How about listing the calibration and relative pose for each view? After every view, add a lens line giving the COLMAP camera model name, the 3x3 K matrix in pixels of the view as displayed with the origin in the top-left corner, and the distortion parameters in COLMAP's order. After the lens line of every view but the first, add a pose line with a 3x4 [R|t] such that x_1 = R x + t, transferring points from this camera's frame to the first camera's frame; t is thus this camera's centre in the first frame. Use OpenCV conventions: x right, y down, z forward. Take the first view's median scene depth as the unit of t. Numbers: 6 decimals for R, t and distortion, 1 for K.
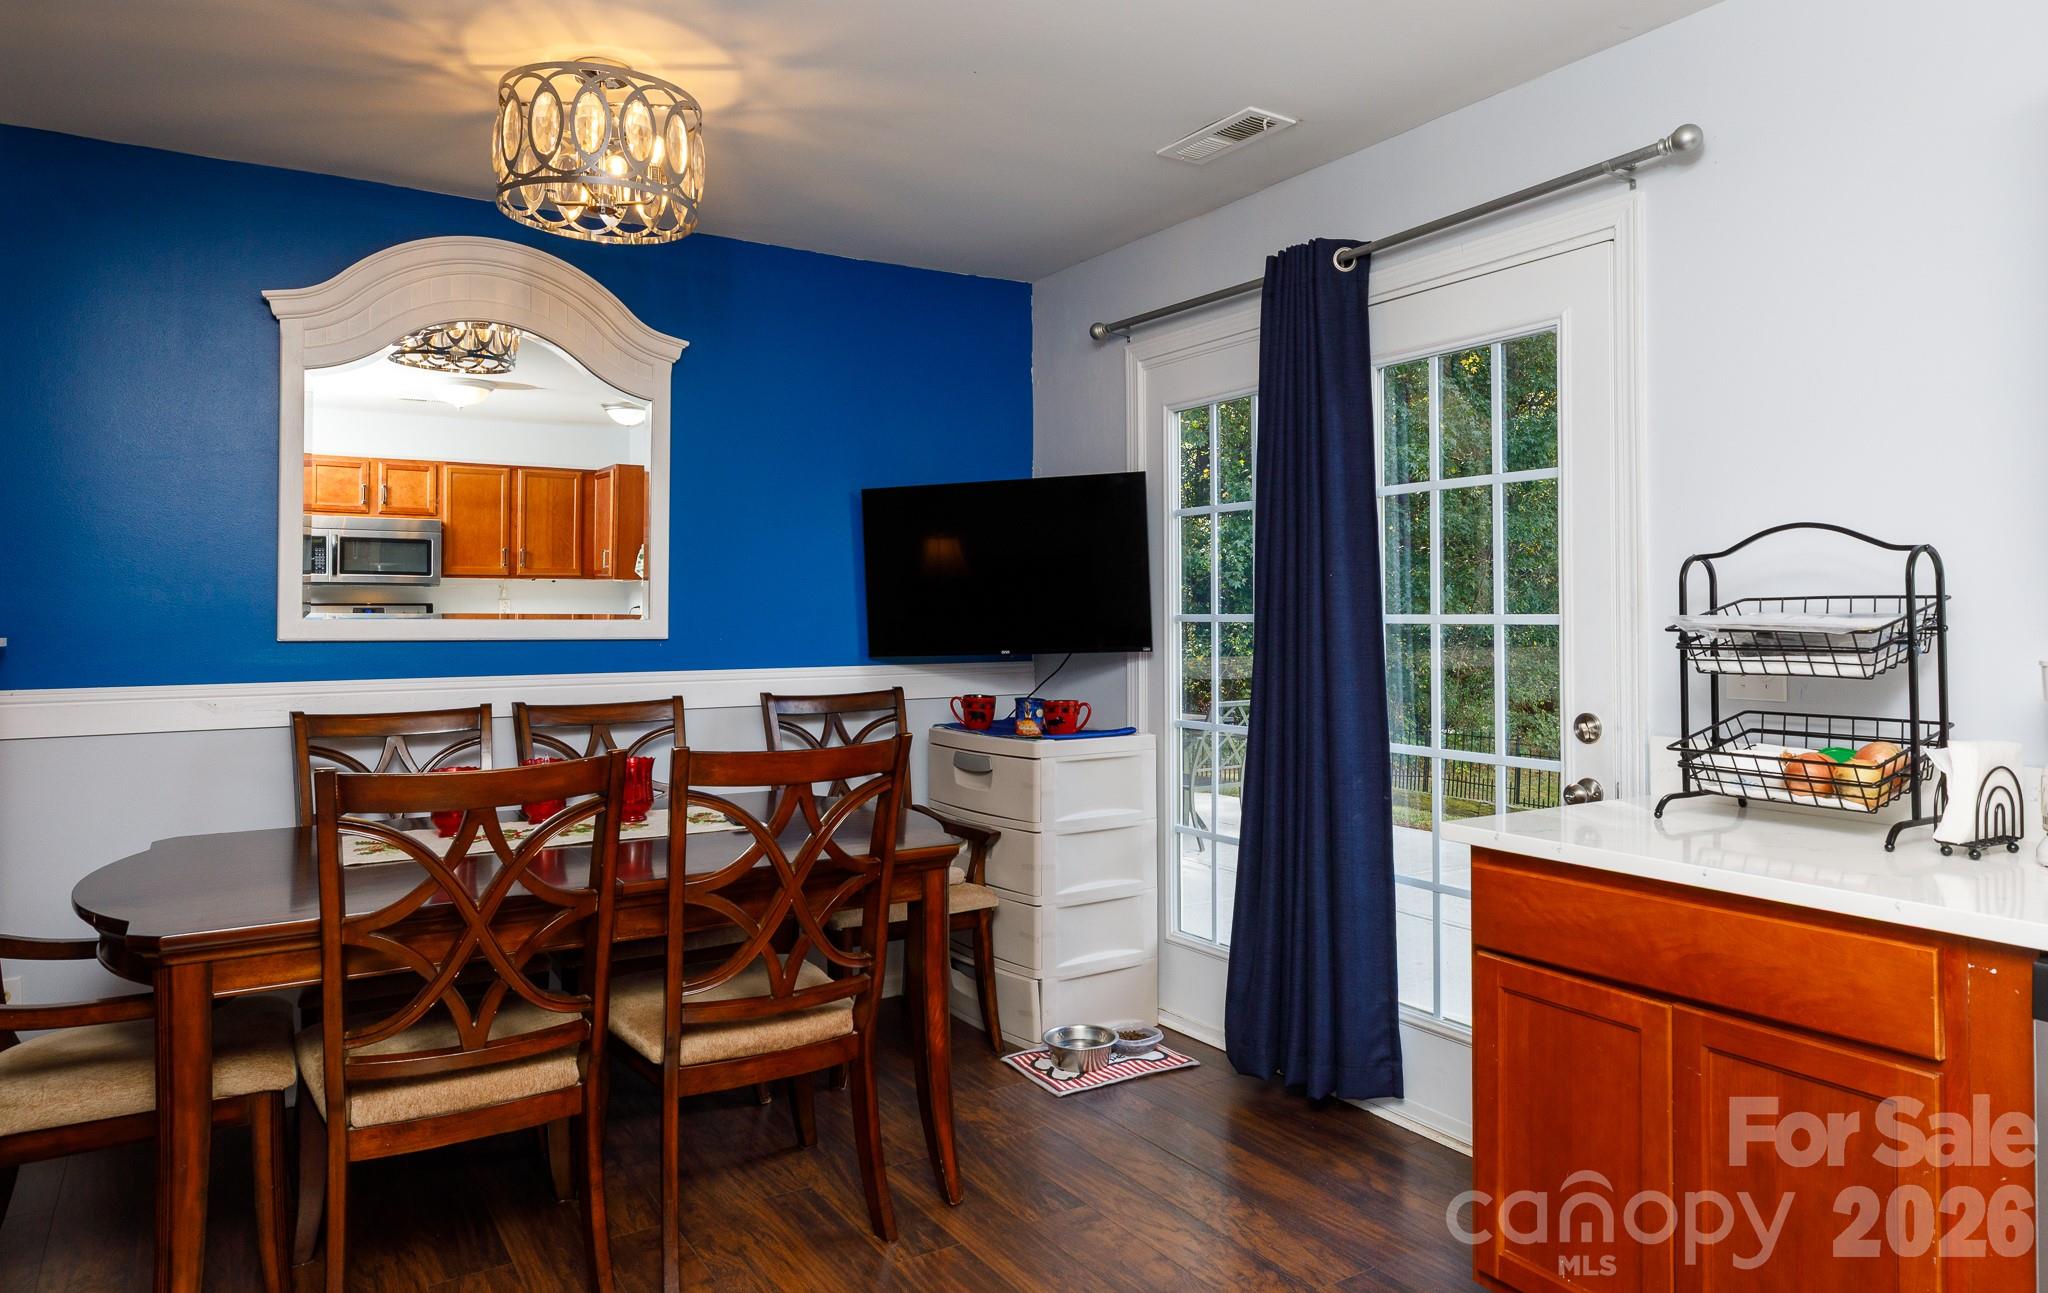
lens RADIAL K [[1322.4, 0, 1054.9], [0, 1322.4, 596.3], [0, 0, 1]] dist [0.020154, 0.000777]
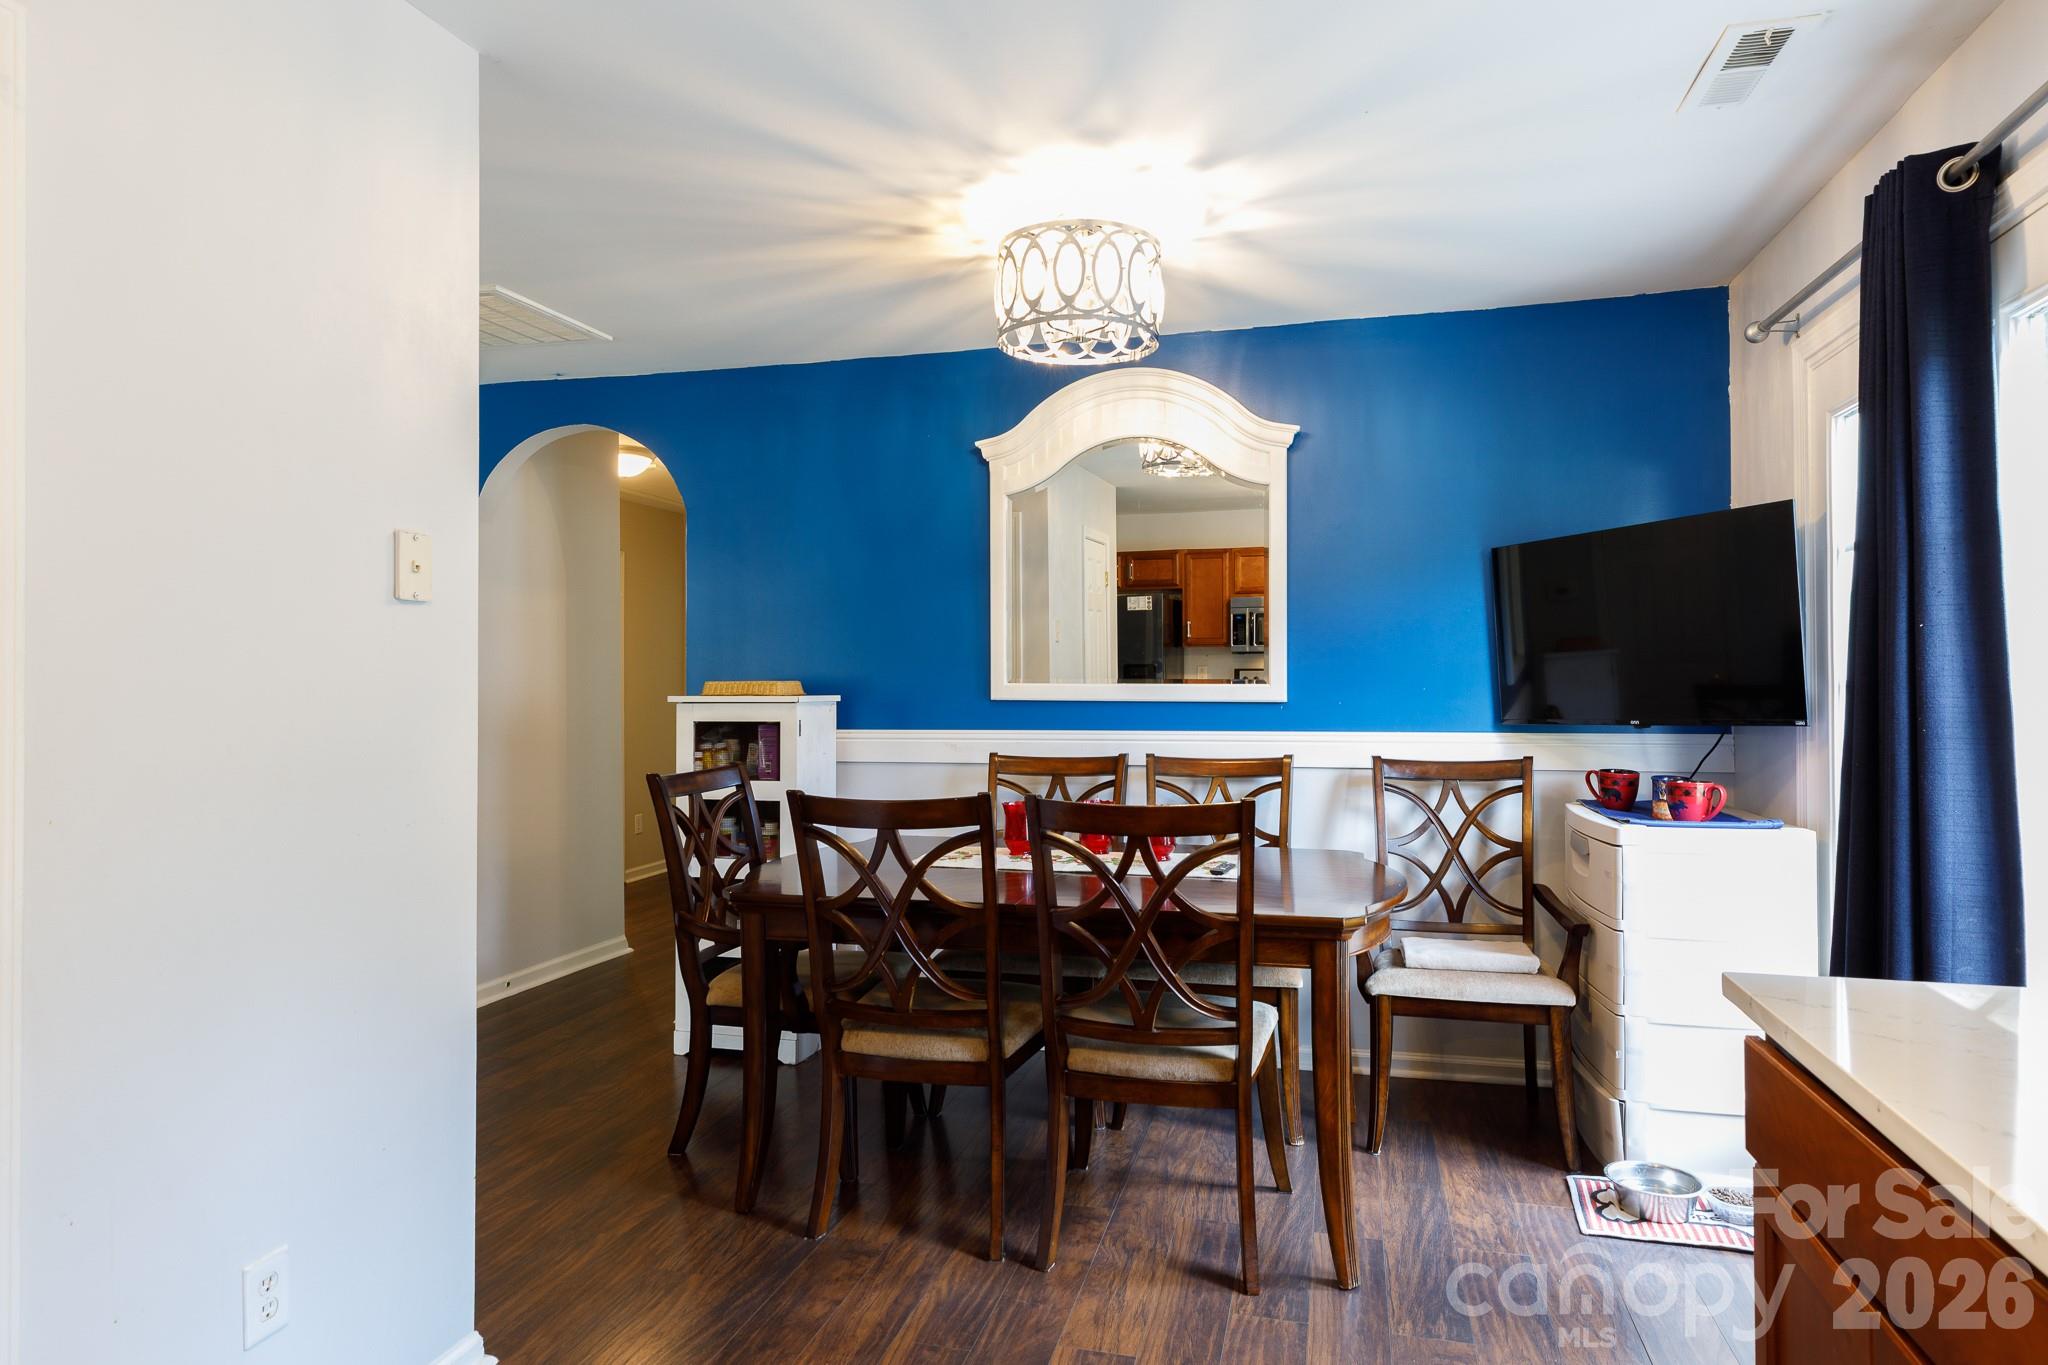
lens RADIAL K [[1229.4, 0, 1029.7], [0, 1229.4, 674.9], [0, 0, 1]] dist [0.004706, -0.000138]
pose [[0.684626, -0.003031, -0.728888, 0.321286], [0.010630, 0.999927, 0.005827, 0.002241], [0.728817, -0.011737, 0.684608, 0.173793]]
